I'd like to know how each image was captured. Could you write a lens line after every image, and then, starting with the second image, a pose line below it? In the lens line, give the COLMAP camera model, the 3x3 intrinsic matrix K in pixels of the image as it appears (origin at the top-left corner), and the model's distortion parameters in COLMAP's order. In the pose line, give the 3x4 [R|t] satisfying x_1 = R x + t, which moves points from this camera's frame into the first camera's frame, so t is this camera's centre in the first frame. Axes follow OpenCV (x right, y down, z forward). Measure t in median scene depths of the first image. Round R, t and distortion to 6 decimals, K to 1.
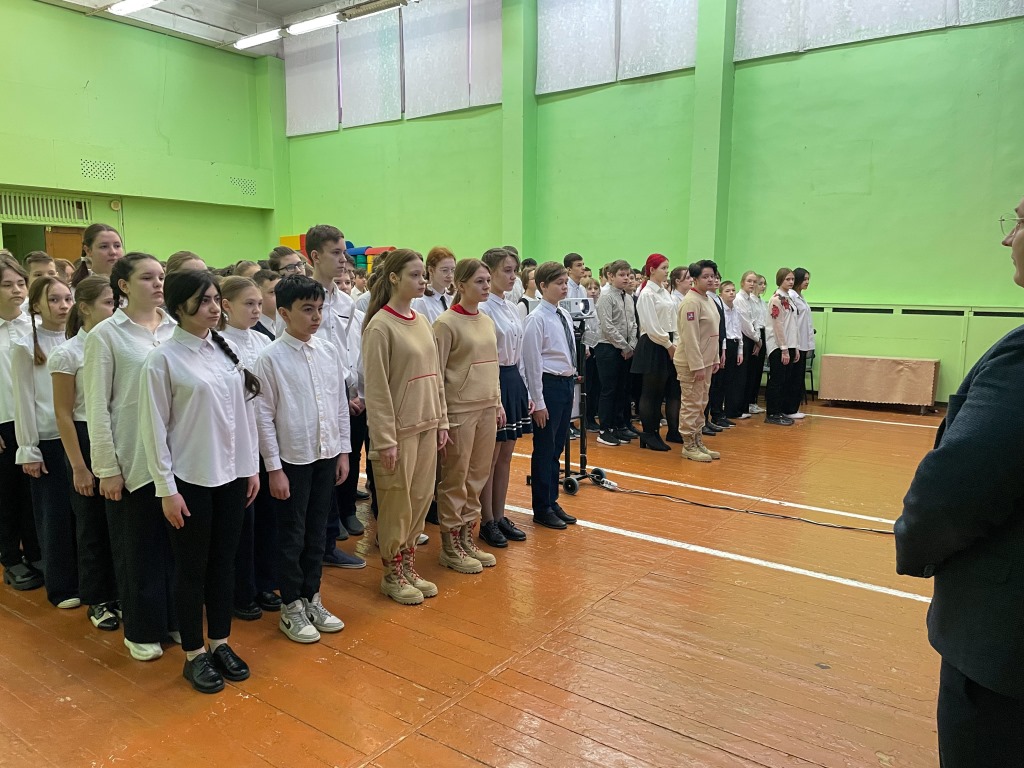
lens RADIAL K [[772.3, 0, 508.8], [0, 772.3, 389.7], [0, 0, 1]] dist [0.032187, -0.039588]
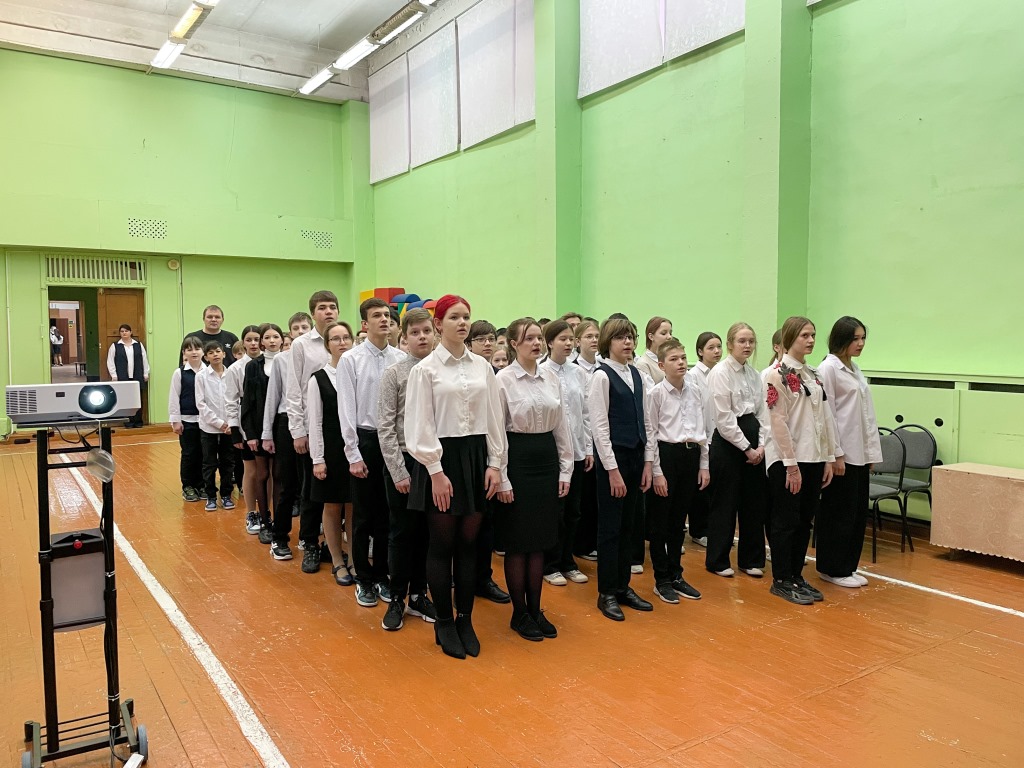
lens RADIAL K [[772.3, 0, 510.0], [0, 772.3, 383.5], [0, 0, 1]] dist [0.032187, -0.039588]
pose [[0.939557, 0.010447, -0.342233, 0.229316], [-0.036165, 0.996971, -0.068853, -0.041315], [0.340477, 0.077068, 0.937089, 0.265812]]
